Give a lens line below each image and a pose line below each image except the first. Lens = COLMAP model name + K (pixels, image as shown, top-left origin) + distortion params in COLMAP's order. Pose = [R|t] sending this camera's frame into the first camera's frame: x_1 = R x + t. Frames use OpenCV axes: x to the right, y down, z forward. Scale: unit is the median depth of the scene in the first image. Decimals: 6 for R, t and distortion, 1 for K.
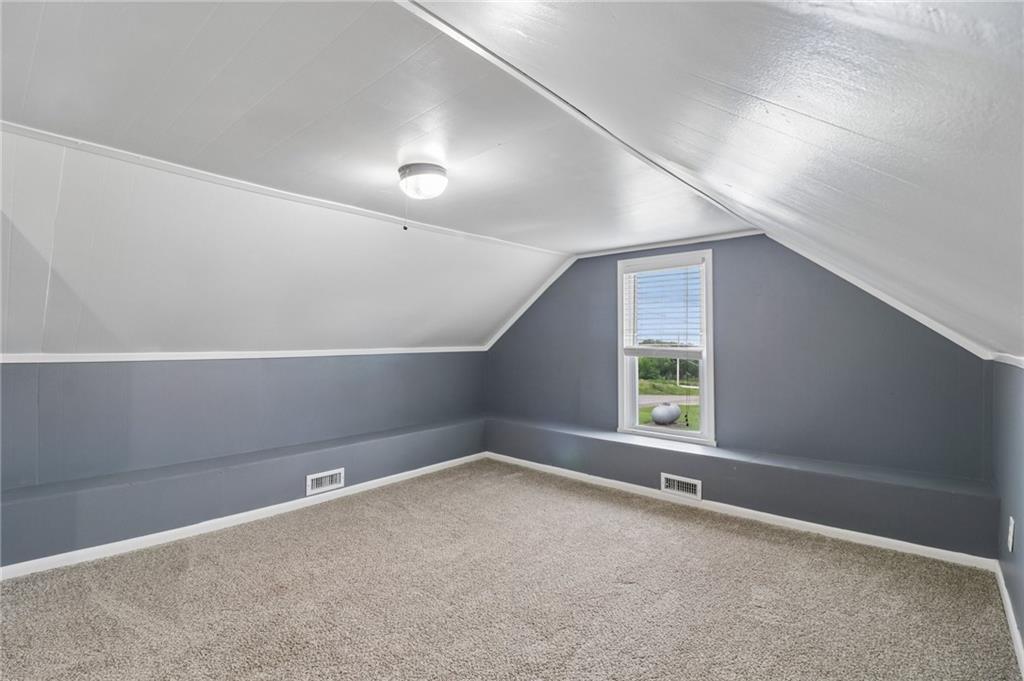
lens RADIAL K [[476.8, 0, 503.1], [0, 476.8, 334.1], [0, 0, 1]] dist [-0.001916, -0.015734]
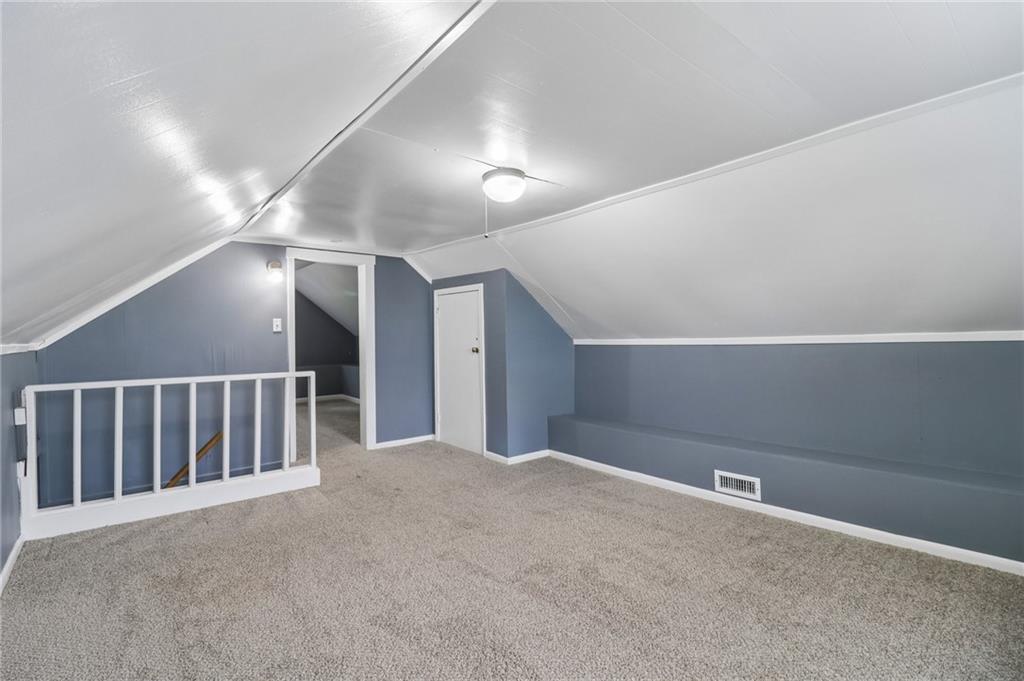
lens RADIAL K [[476.8, 0, 503.1], [0, 476.8, 334.1], [0, 0, 1]] dist [-0.001916, -0.015734]
pose [[-0.183284, -0.008205, -0.983026, 0.593948], [0.038168, 0.999152, -0.015456, 0.026894], [0.982319, -0.040353, -0.182815, 0.764518]]
